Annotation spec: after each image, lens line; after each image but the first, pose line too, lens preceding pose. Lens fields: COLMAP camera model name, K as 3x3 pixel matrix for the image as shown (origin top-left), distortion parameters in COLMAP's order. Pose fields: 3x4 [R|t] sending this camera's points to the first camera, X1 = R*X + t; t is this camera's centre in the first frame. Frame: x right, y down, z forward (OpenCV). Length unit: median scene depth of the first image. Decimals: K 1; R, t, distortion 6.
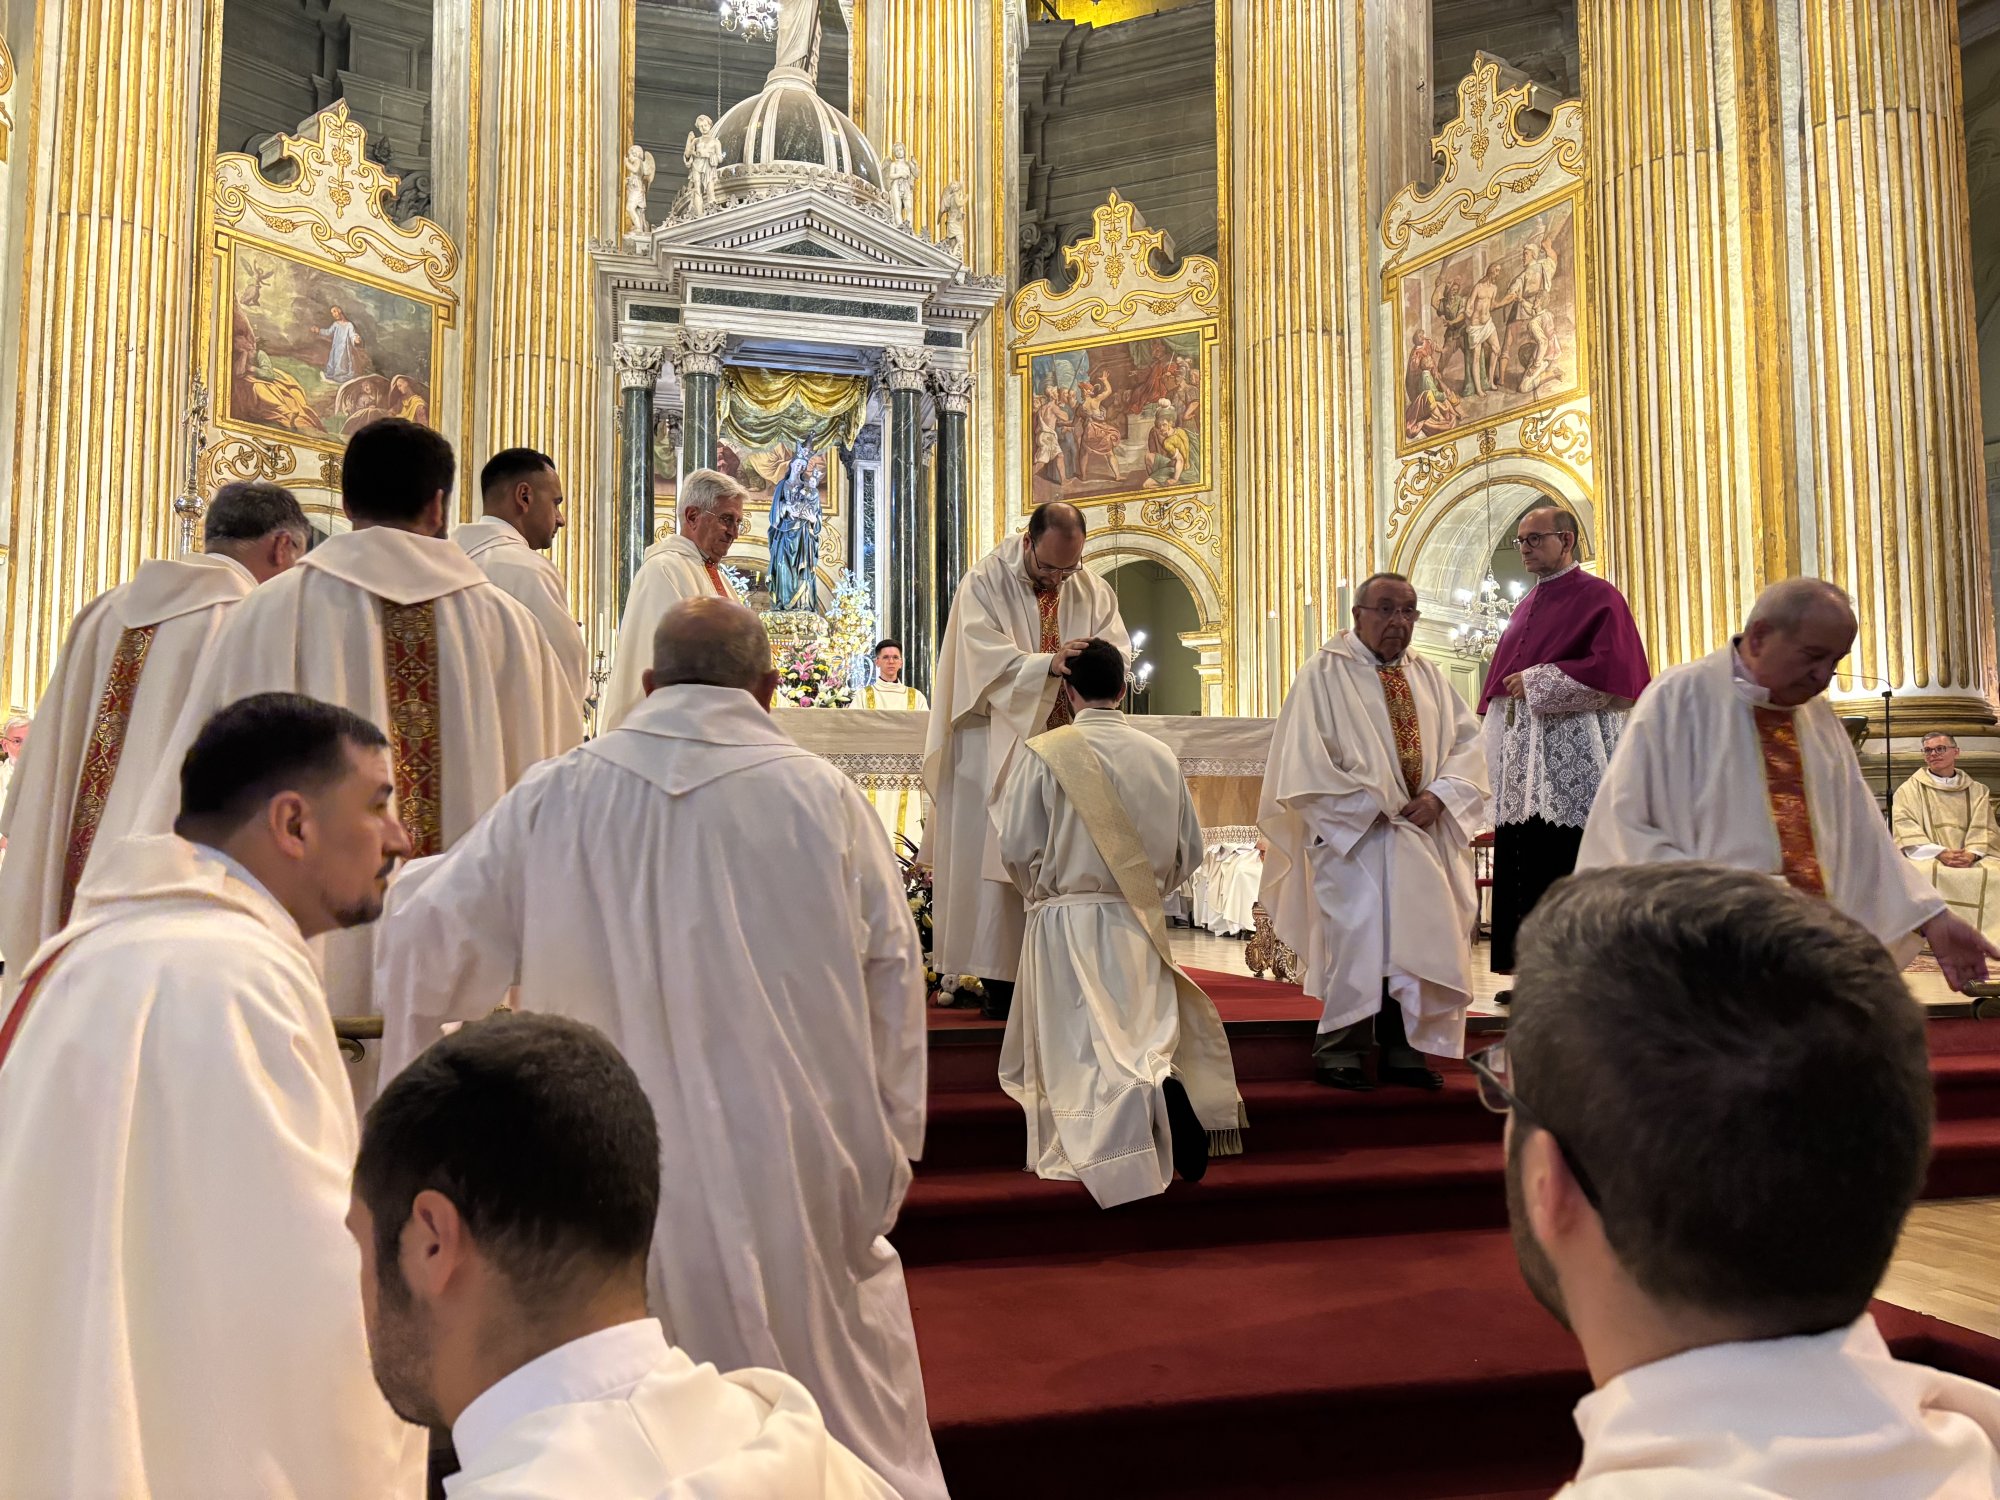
lens RADIAL K [[1502.6, 0, 1000.7], [0, 1502.6, 757.0], [0, 0, 1]] dist [0.054738, -0.055642]
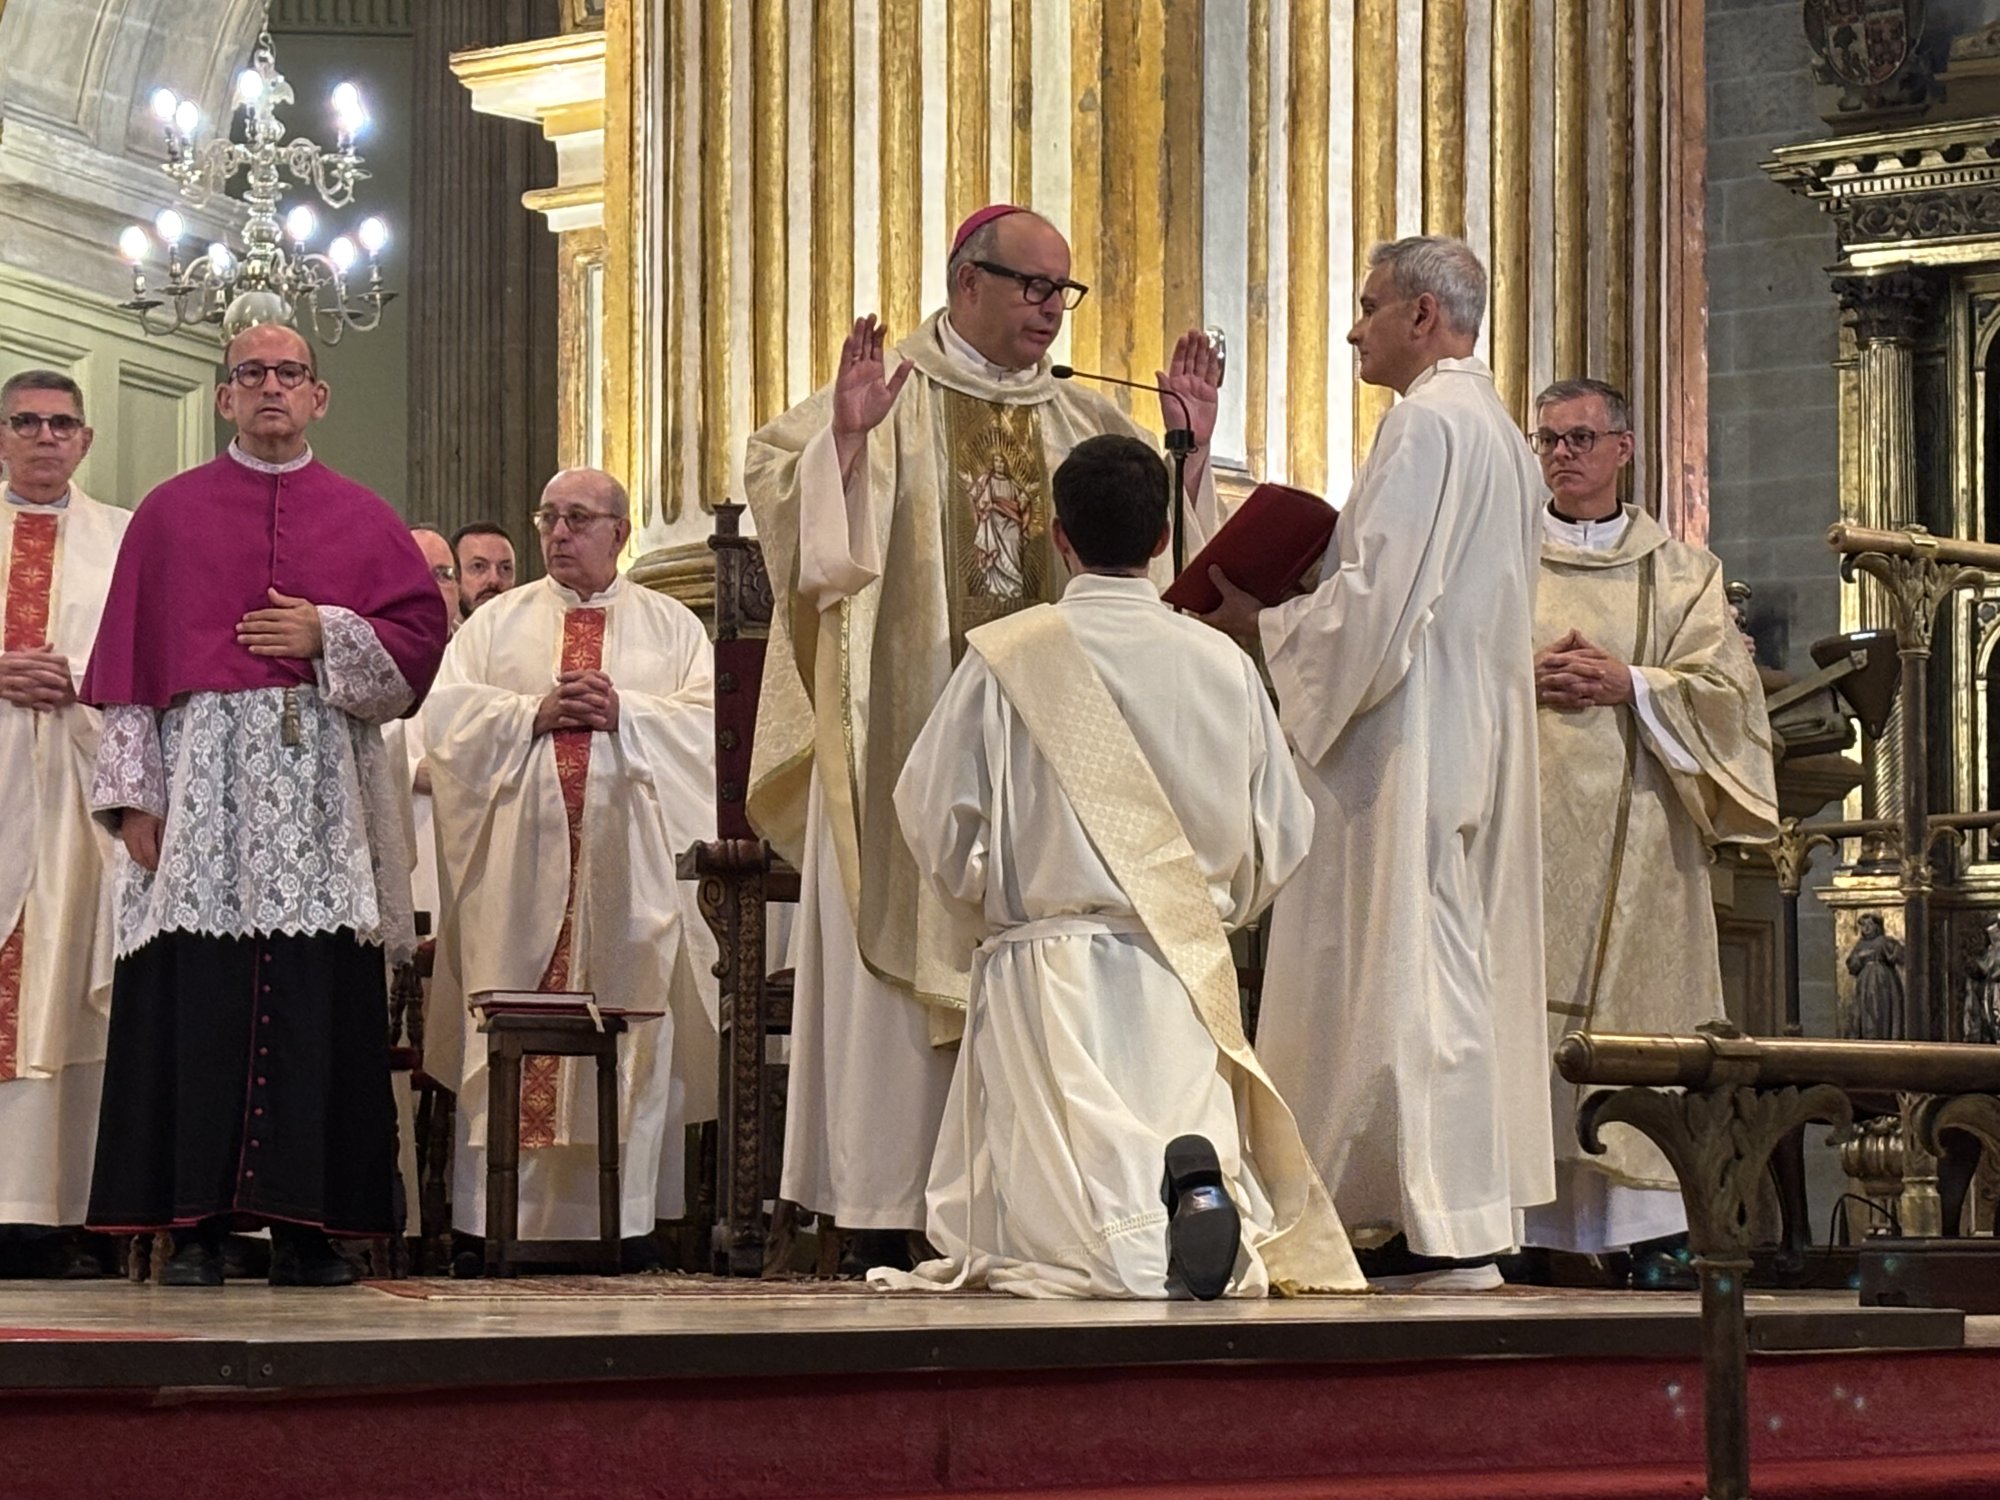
lens RADIAL K [[5436.8, 0, 1024.4], [0, 5436.8, 749.1], [0, 0, 1]] dist [0.279866, -1.568809]
pose [[0.897143, 0.045081, 0.439435, 0.000615], [-0.042801, 0.998969, -0.015102, 0.024386], [-0.439663, -0.005260, 0.898148, -0.003559]]
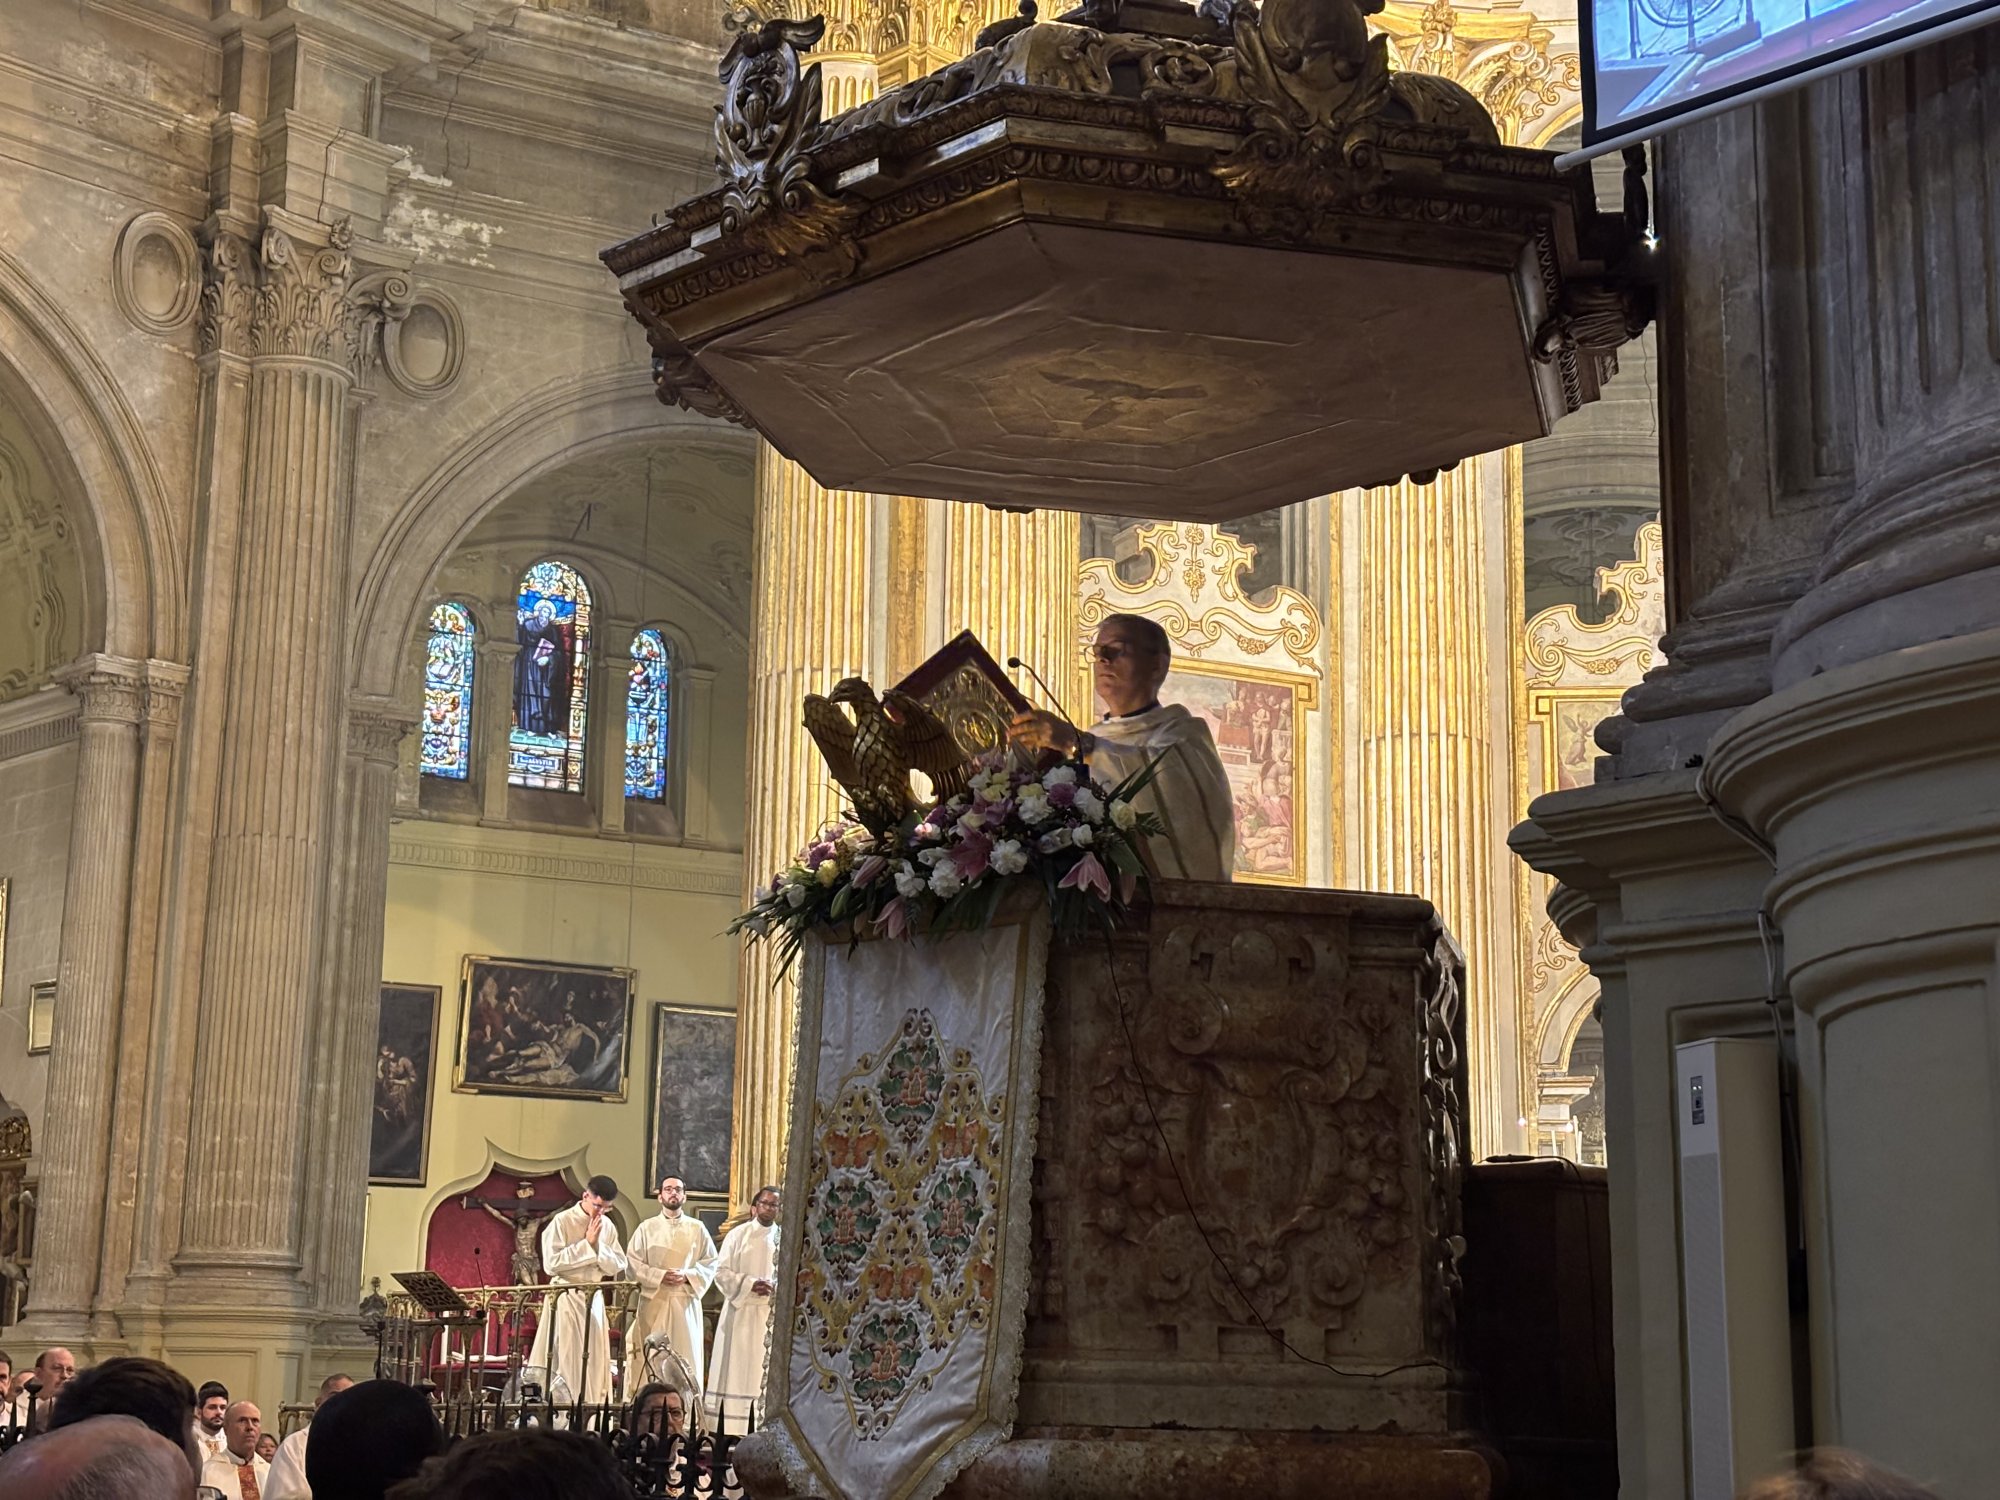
lens RADIAL K [[2975.6, 0, 1006.3], [0, 2975.6, 750.9], [0, 0, 1]] dist [0.239935, -0.929723]
pose [[0.523186, -0.175651, -0.833921, 0.974176], [0.054040, 0.983397, -0.173232, -0.007003], [0.850504, 0.045567, 0.523992, -0.292576]]
